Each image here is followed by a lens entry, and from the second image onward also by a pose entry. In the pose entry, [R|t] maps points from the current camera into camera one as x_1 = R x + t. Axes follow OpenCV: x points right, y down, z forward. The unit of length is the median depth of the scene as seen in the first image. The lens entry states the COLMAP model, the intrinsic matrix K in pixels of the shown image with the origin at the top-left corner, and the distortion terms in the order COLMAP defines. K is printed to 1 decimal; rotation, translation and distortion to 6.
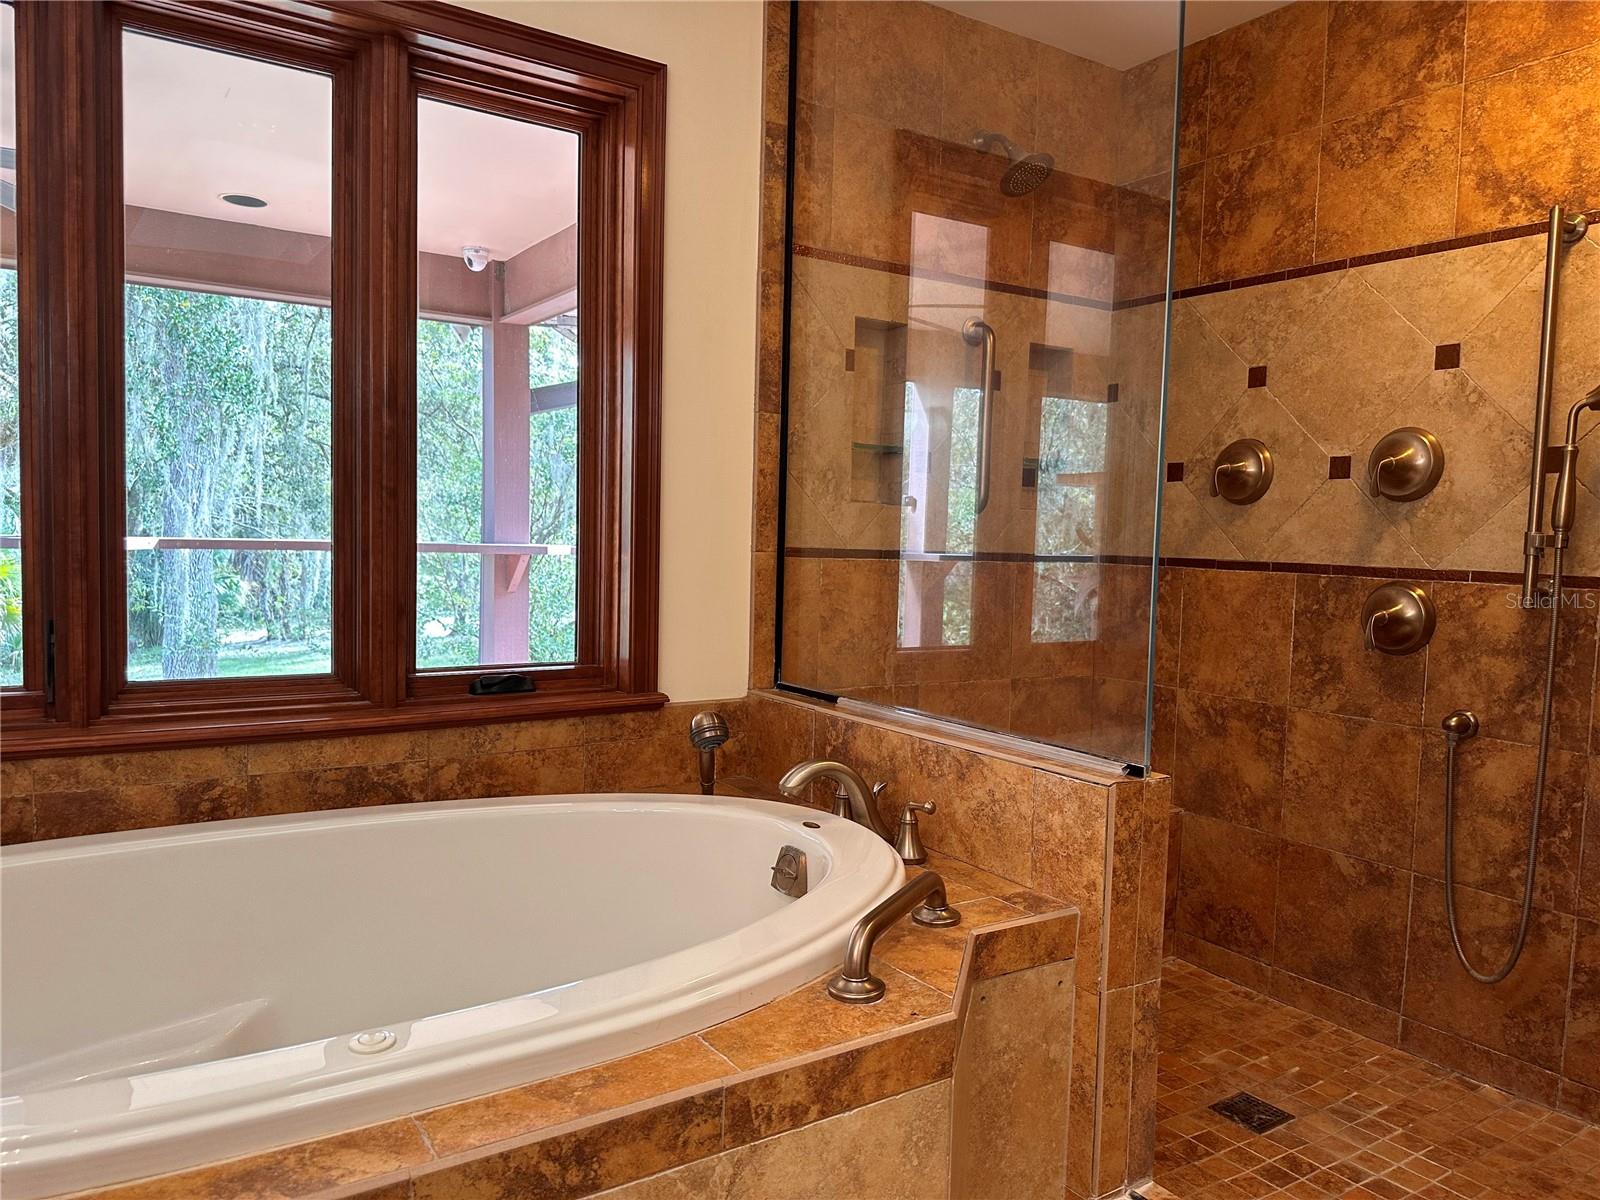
lens RADIAL K [[1129.9, 0, 802.7], [0, 1129.9, 602.1], [0, 0, 1]] dist [0.080980, -0.102772]
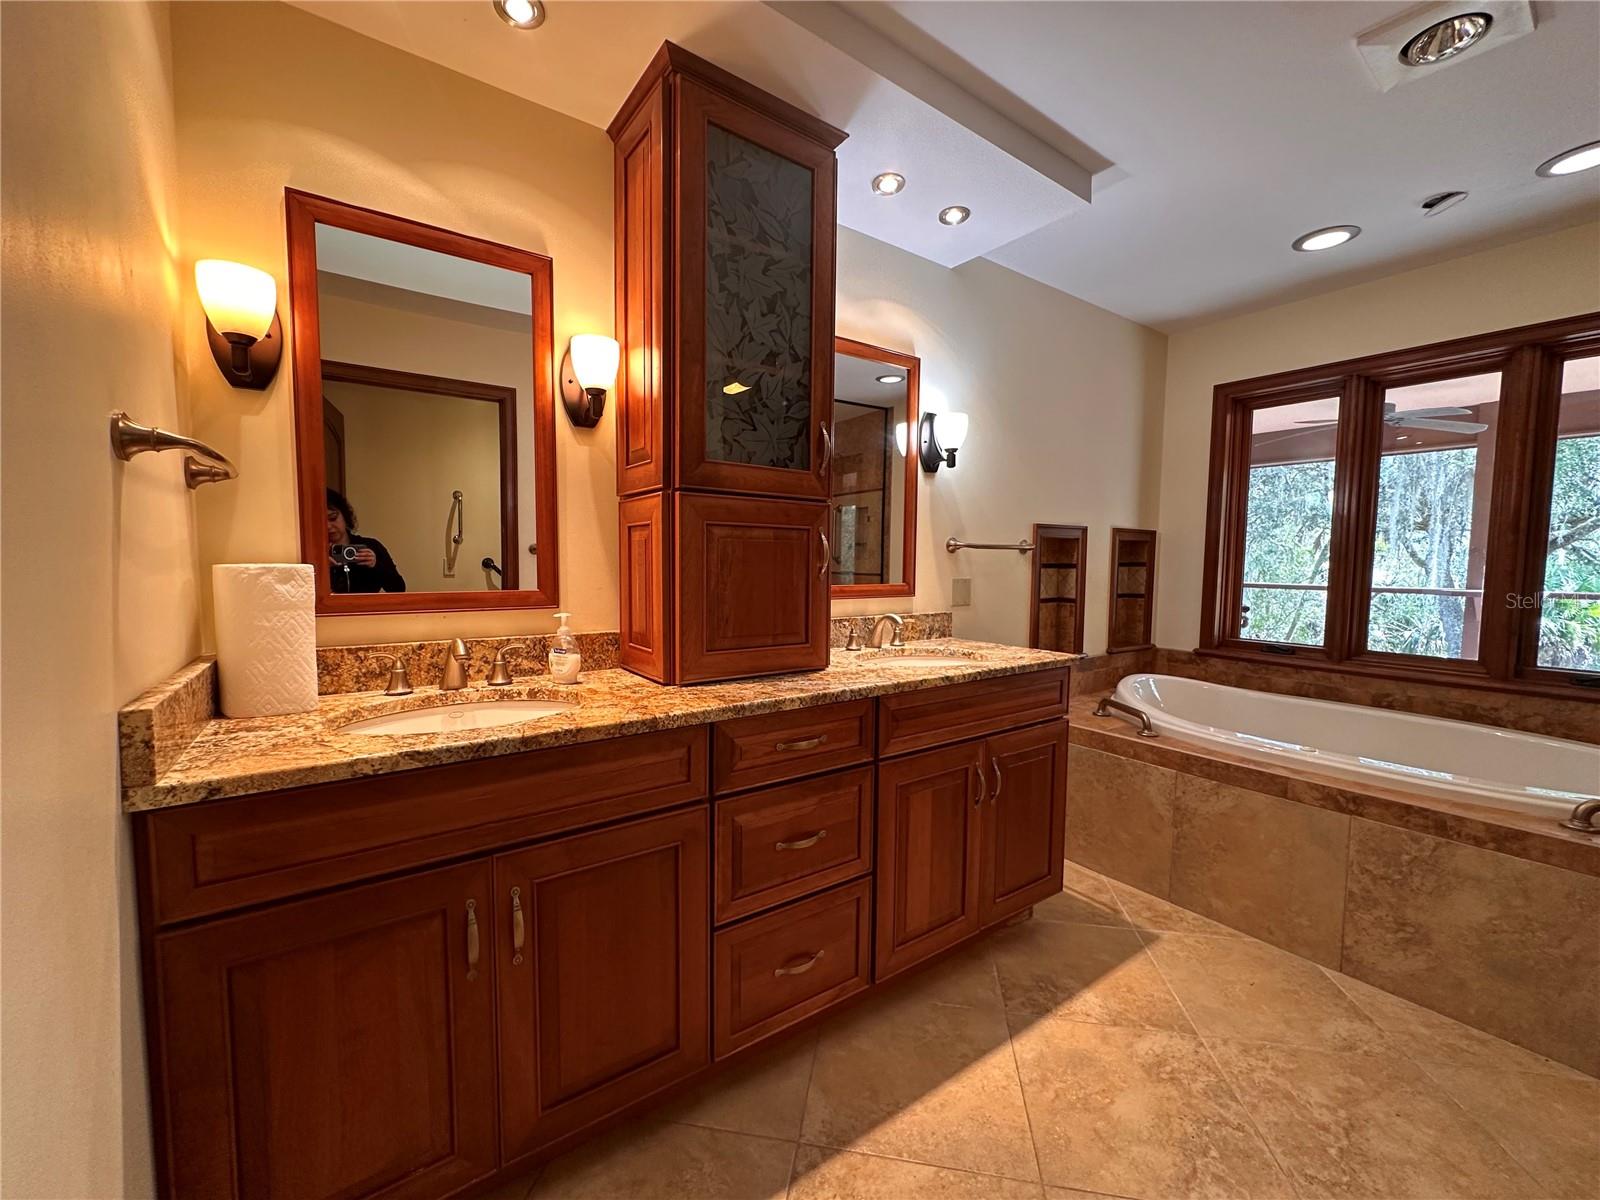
lens RADIAL K [[641.3, 0, 790.4], [0, 641.3, 601.8], [0, 0, 1]] dist [-0.006017, 0.000433]
pose [[0.037030, 0.042715, -0.998401, 0.711366], [-0.071678, 0.996626, 0.039981, 0.000309], [0.996740, 0.070082, 0.039966, -0.295382]]
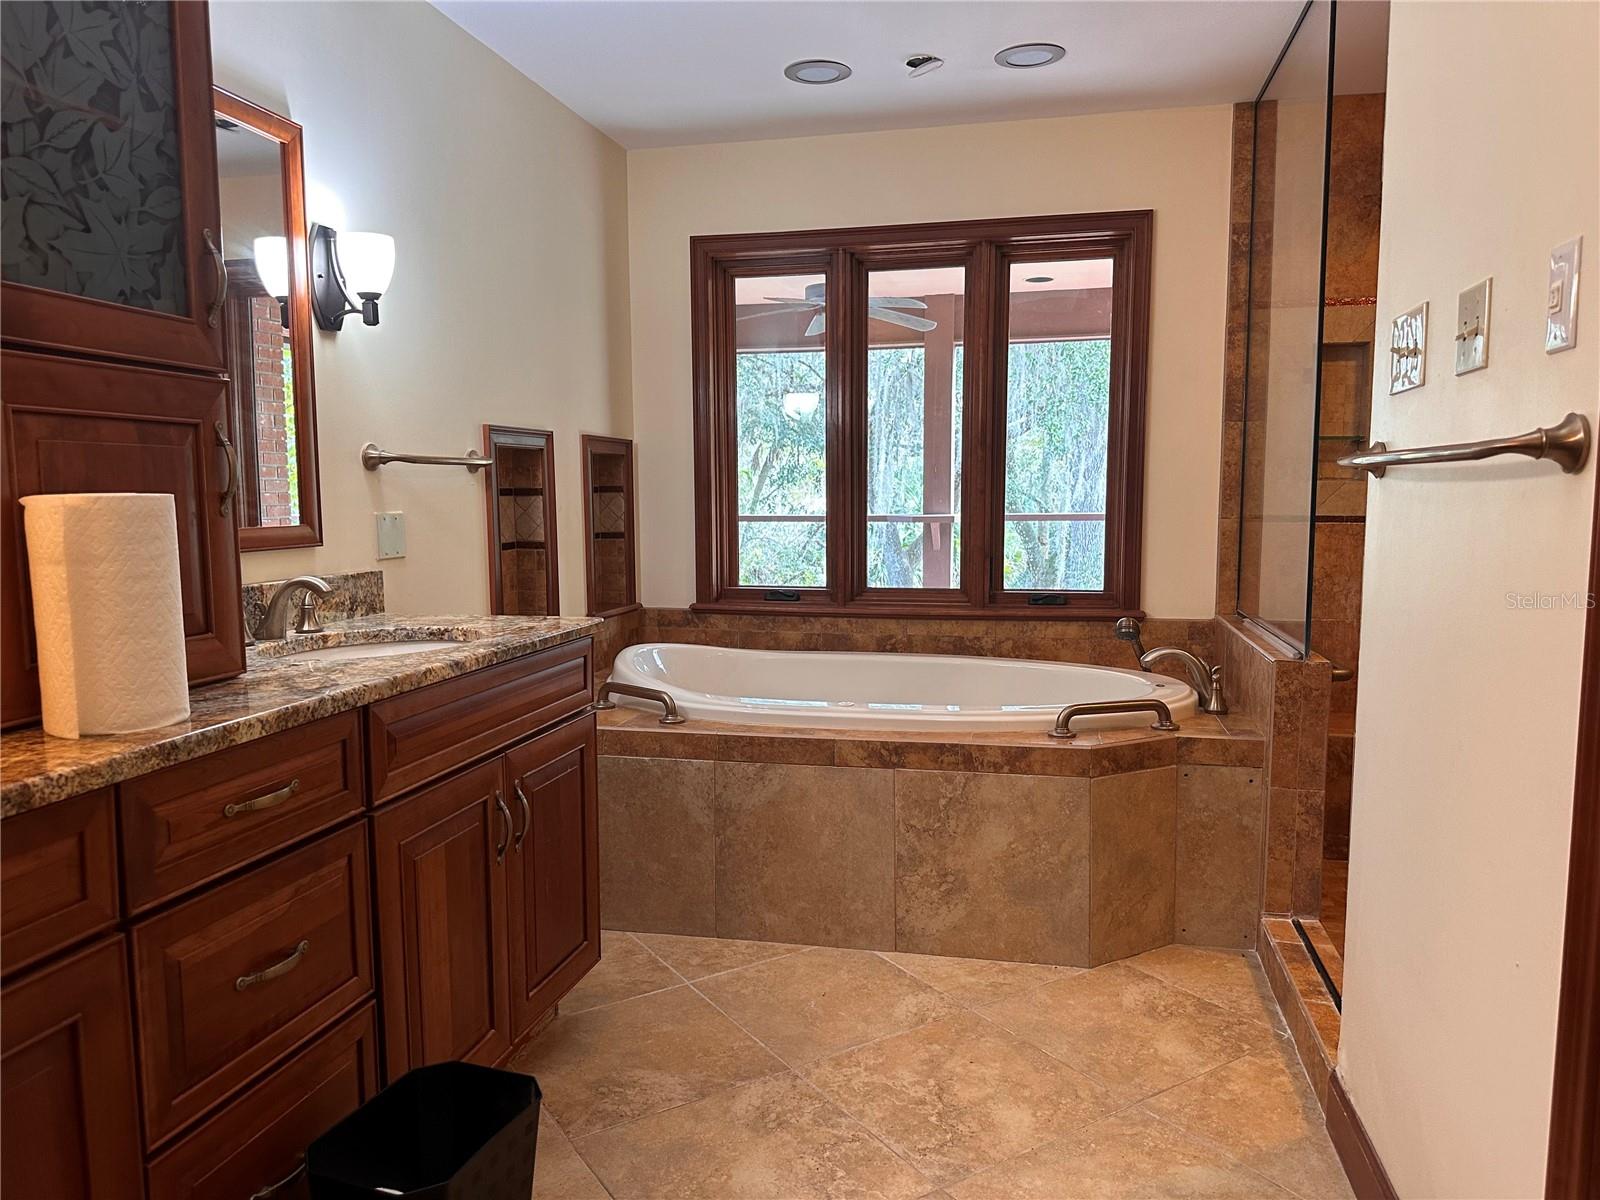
lens RADIAL K [[1129.9, 0, 800.3], [0, 1129.9, 604.0], [0, 0, 1]] dist [0.080980, -0.102772]
pose [[0.696780, 0.042697, -0.716013, 0.763457], [-0.021255, 0.999017, 0.038889, 0.023166], [0.716970, -0.011879, 0.697003, -0.494885]]
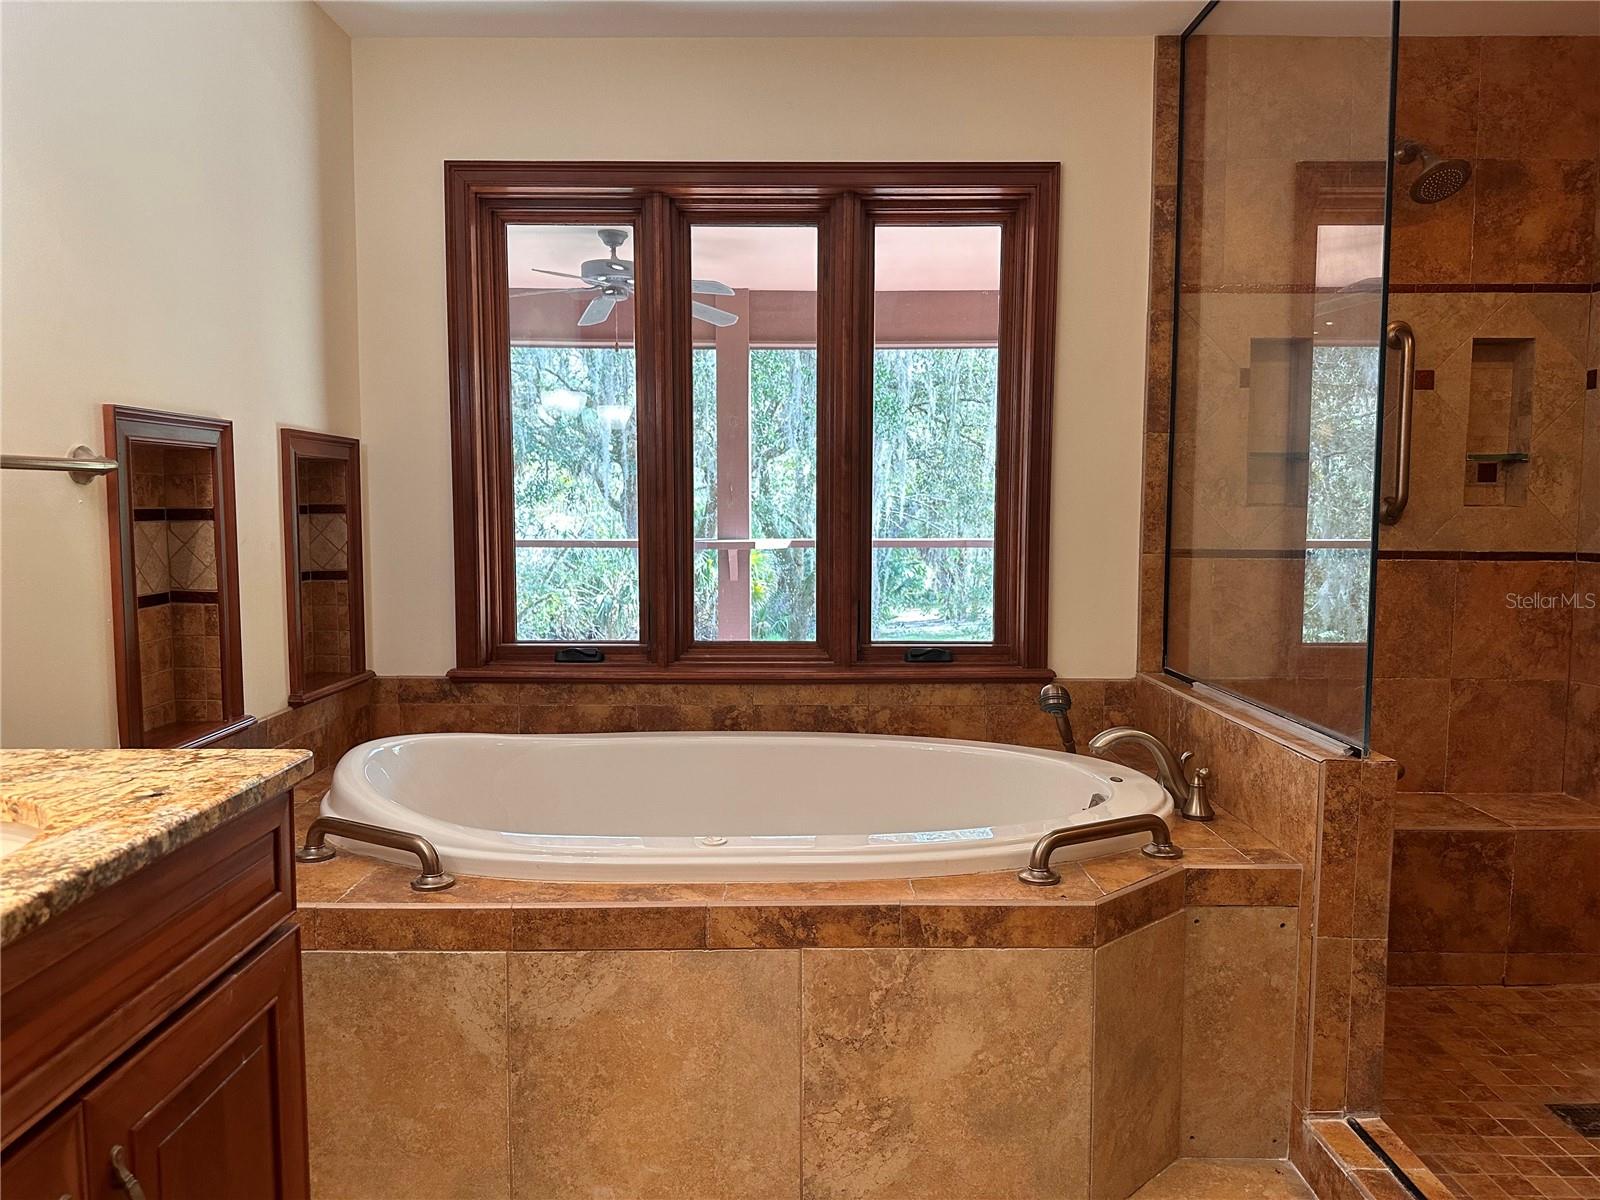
lens RADIAL K [[1129.9, 0, 799.9], [0, 1129.9, 599.3], [0, 0, 1]] dist [0.080980, -0.102772]
pose [[0.839154, 0.019678, -0.543538, 0.359911], [-0.014178, 0.999797, 0.014308, -0.010854], [0.543709, -0.004300, 0.839263, -0.214011]]
